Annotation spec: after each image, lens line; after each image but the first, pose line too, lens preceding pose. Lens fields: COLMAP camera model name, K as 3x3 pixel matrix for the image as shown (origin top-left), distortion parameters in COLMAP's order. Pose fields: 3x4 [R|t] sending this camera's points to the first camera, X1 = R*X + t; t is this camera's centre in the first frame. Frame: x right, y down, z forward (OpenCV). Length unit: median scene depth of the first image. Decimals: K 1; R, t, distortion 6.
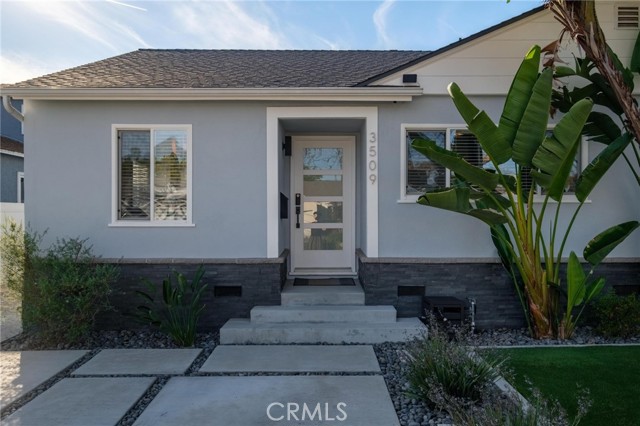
lens RADIAL K [[566.3, 0, 342.3], [0, 566.3, 233.7], [0, 0, 1]] dist [-0.000763, -0.002930]
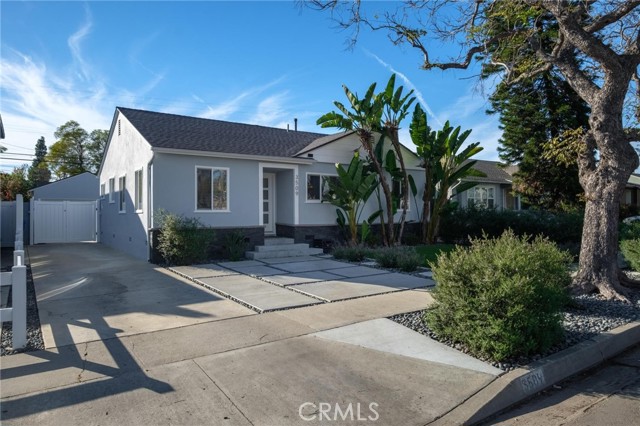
lens RADIAL K [[424.3, 0, 319.5], [0, 424.3, 215.2], [0, 0, 1]] dist [0.037268, -0.002785]
pose [[0.824486, -0.004843, 0.565861, -0.937078], [0.018602, 0.999655, -0.018549, 0.037657], [-0.565576, 0.025819, 0.824292, -0.619612]]
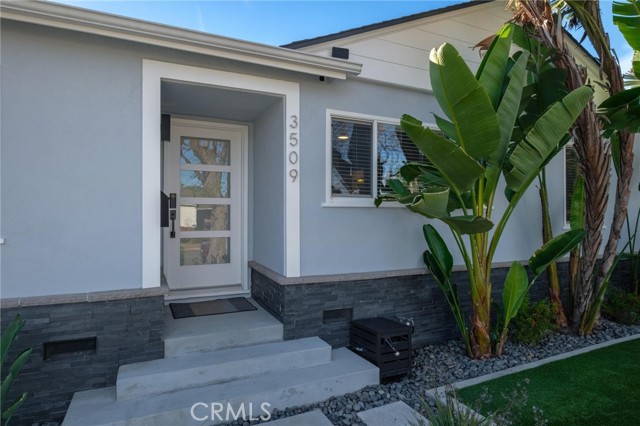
lens RADIAL K [[378.7, 0, 323.5], [0, 378.7, 217.8], [0, 0, 1]] dist [-0.015271, 0.004189]
pose [[0.907051, 0.001586, 0.421017, -0.126491], [0.011621, 0.999518, -0.028803, -0.023315], [-0.420859, 0.031019, 0.906595, 0.517249]]
